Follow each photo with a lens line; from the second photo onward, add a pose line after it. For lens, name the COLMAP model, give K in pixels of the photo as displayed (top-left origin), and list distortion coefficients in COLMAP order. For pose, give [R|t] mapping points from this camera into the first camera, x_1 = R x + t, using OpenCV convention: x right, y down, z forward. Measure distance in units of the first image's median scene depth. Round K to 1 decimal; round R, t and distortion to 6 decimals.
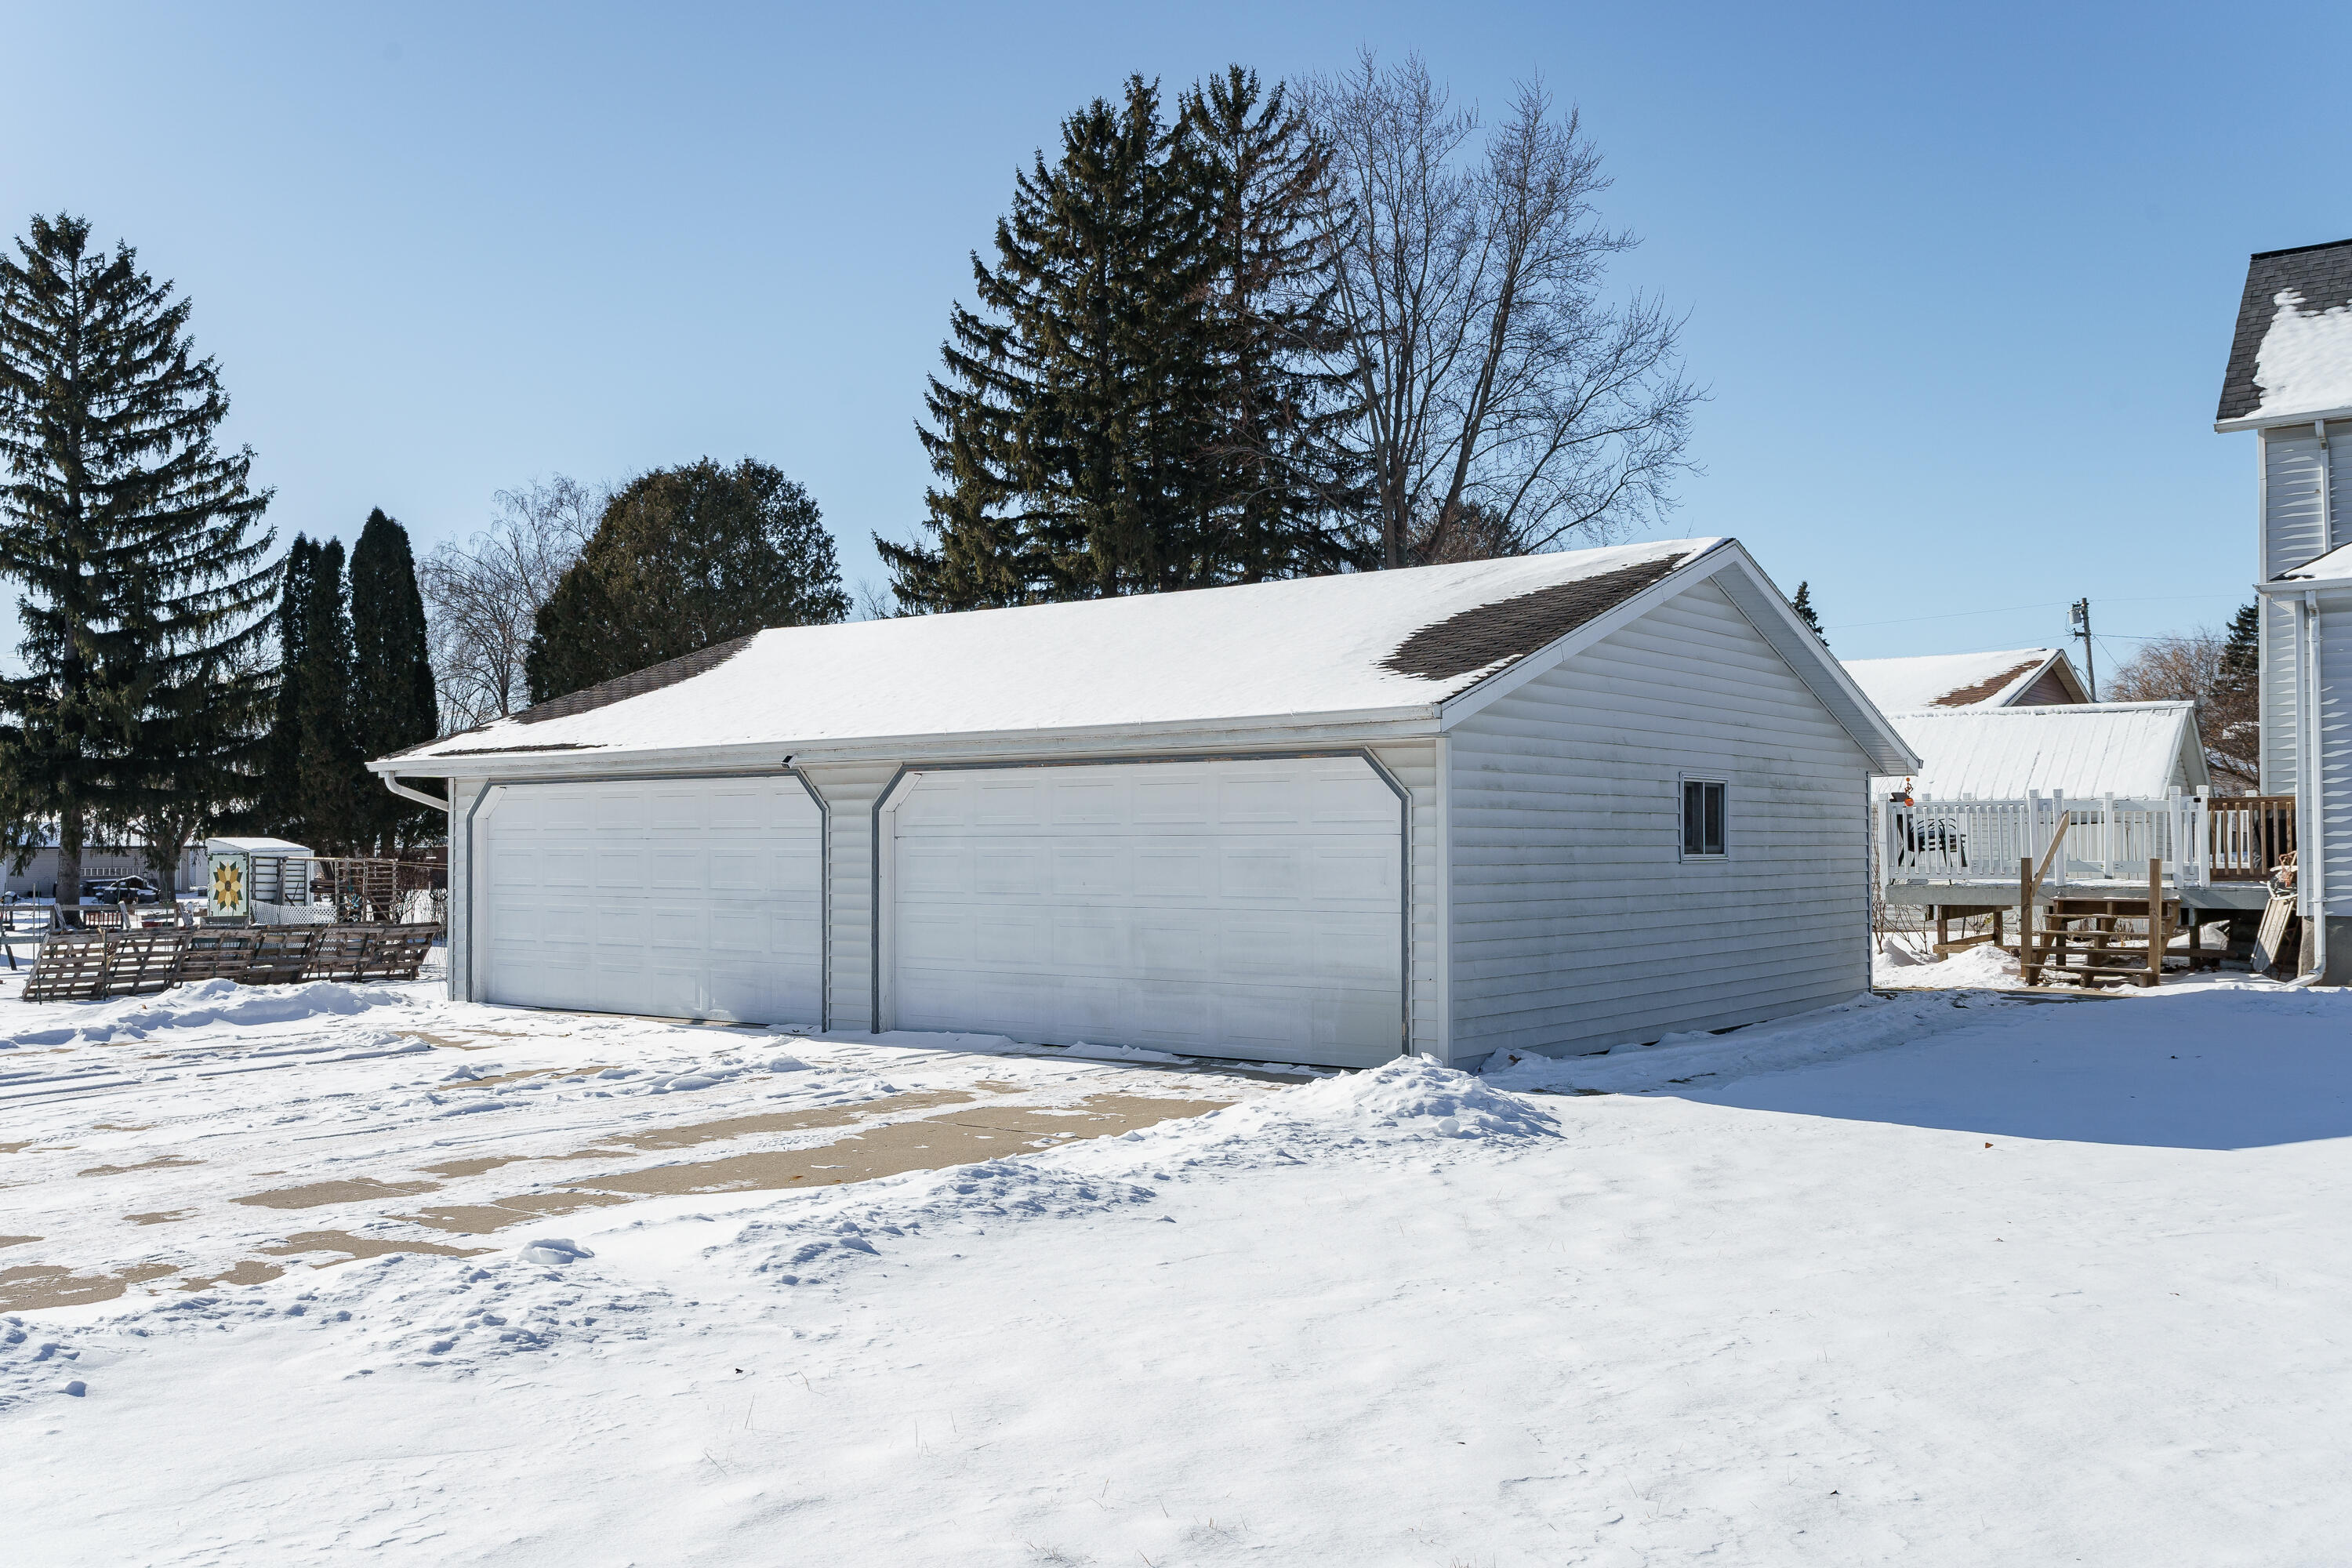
lens RADIAL K [[2042.6, 0, 1175.1], [0, 2042.6, 803.8], [0, 0, 1]] dist [0.002407, 0.005895]
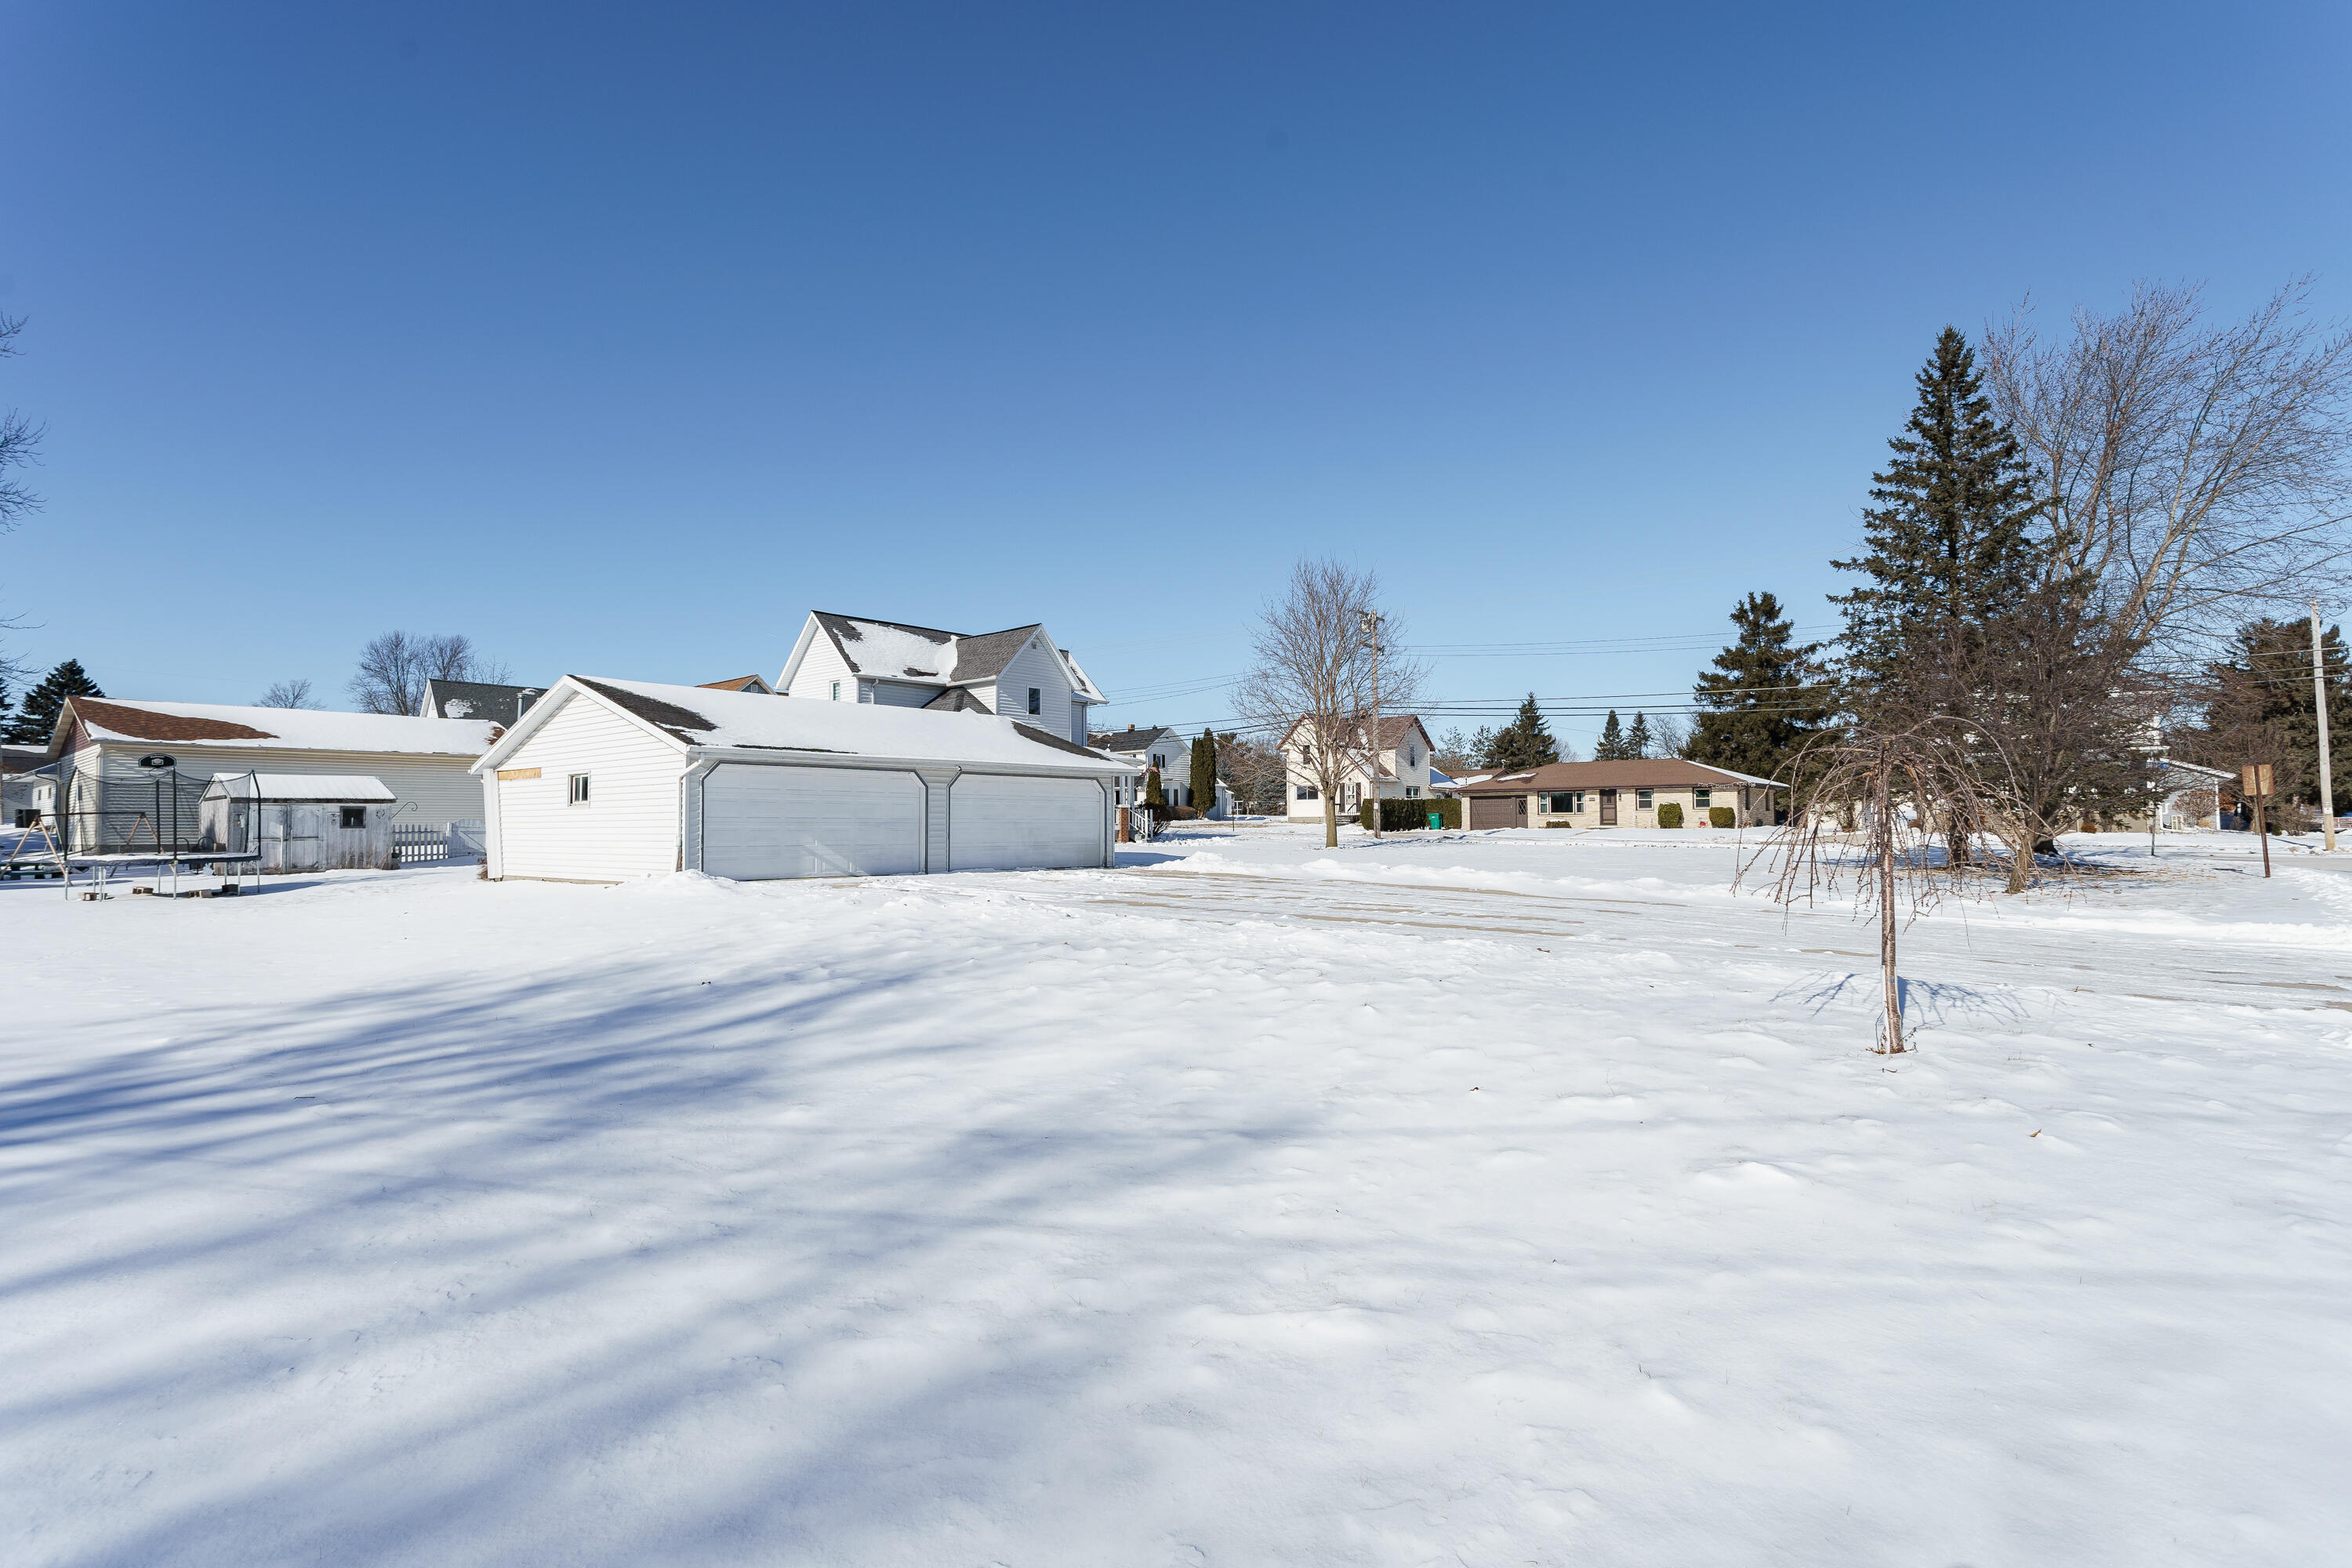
lens RADIAL K [[1108.3, 0, 1176.0], [0, 1108.3, 784.0], [0, 0, 1]] dist [-0.001702, -0.000244]
pose [[0.040038, 0.041792, 0.998324, -0.460307], [-0.015937, 0.999025, -0.041183, 0.015570], [-0.999071, -0.014261, 0.040665, 0.191106]]
